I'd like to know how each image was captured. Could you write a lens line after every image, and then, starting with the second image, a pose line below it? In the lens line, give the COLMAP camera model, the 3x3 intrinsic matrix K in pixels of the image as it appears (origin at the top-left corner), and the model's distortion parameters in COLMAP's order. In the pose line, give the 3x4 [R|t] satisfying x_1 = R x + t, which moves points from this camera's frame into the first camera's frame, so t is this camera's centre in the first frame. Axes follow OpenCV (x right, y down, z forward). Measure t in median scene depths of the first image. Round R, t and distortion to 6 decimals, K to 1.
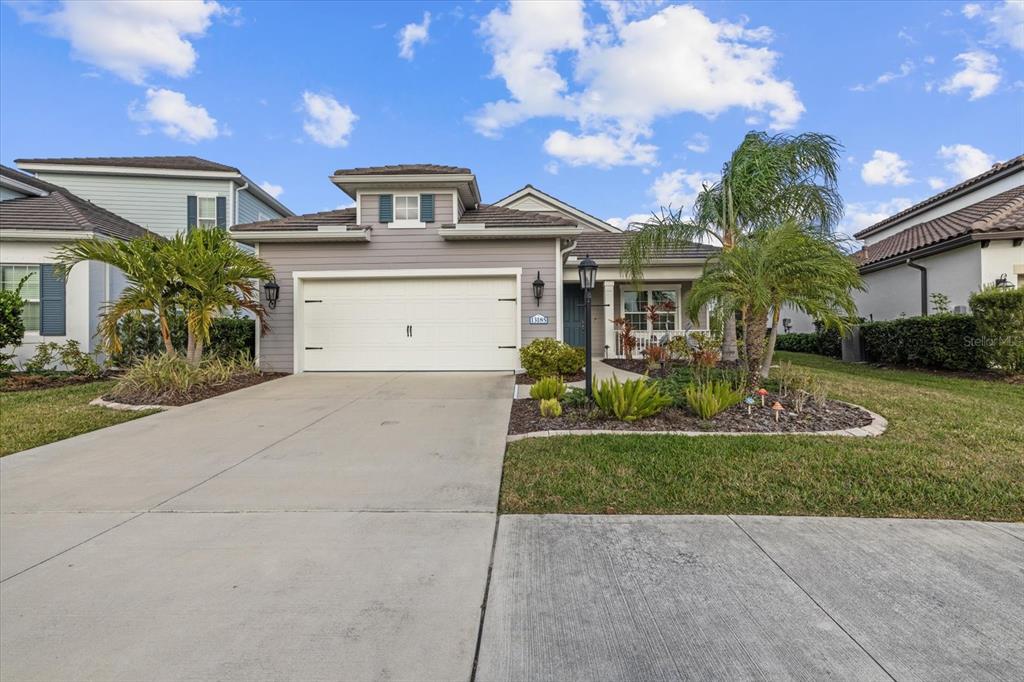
lens RADIAL K [[436.1, 0, 517.5], [0, 436.1, 336.7], [0, 0, 1]] dist [0.002269, 0.000554]
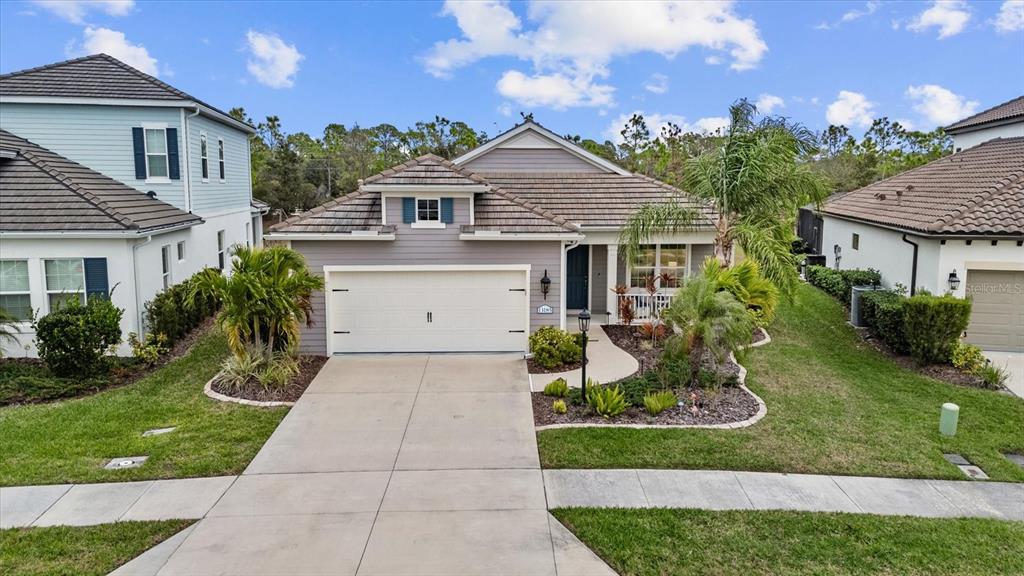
lens RADIAL K [[753.6, 0, 517.6], [0, 753.6, 287.1], [0, 0, 1]] dist [0.090395, -0.000642]
pose [[0.998732, 0.001983, 0.050297, -0.122357], [-0.008785, 0.990752, 0.135398, -0.363262], [-0.049563, -0.135668, 0.989514, -0.941399]]
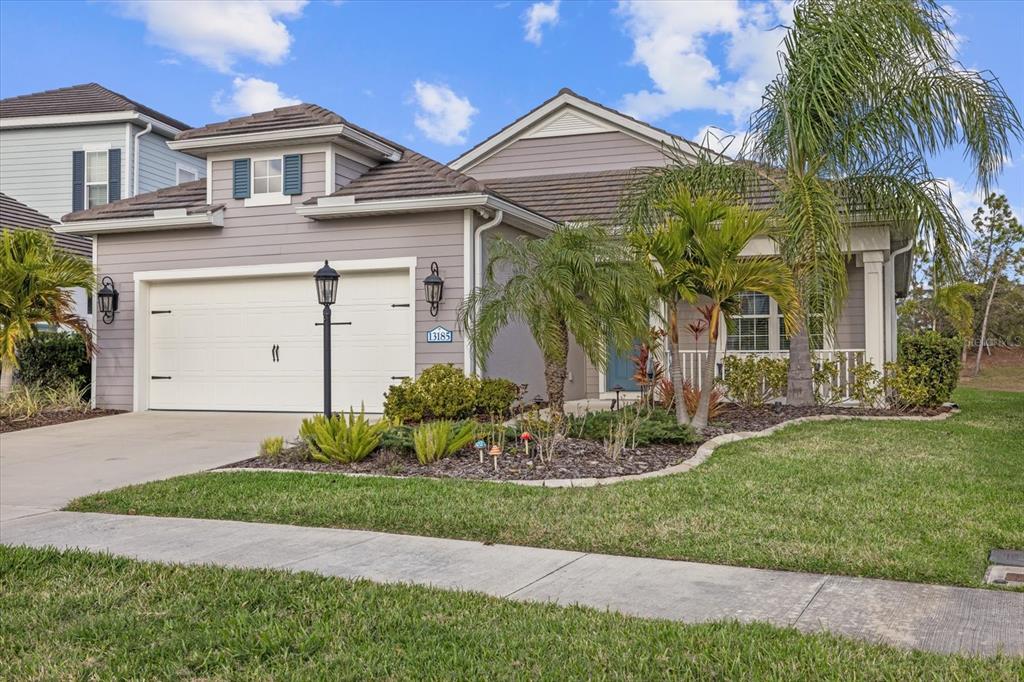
lens RADIAL K [[1007.8, 0, 512.0], [0, 1007.8, 341.0], [0, 0, 1]] dist [0.001021, -0.005510]
pose [[0.942746, -0.004954, -0.333476, 0.649033], [-0.001396, 0.999822, -0.018798, -0.003052], [0.333510, 0.018187, 0.942571, -0.379643]]
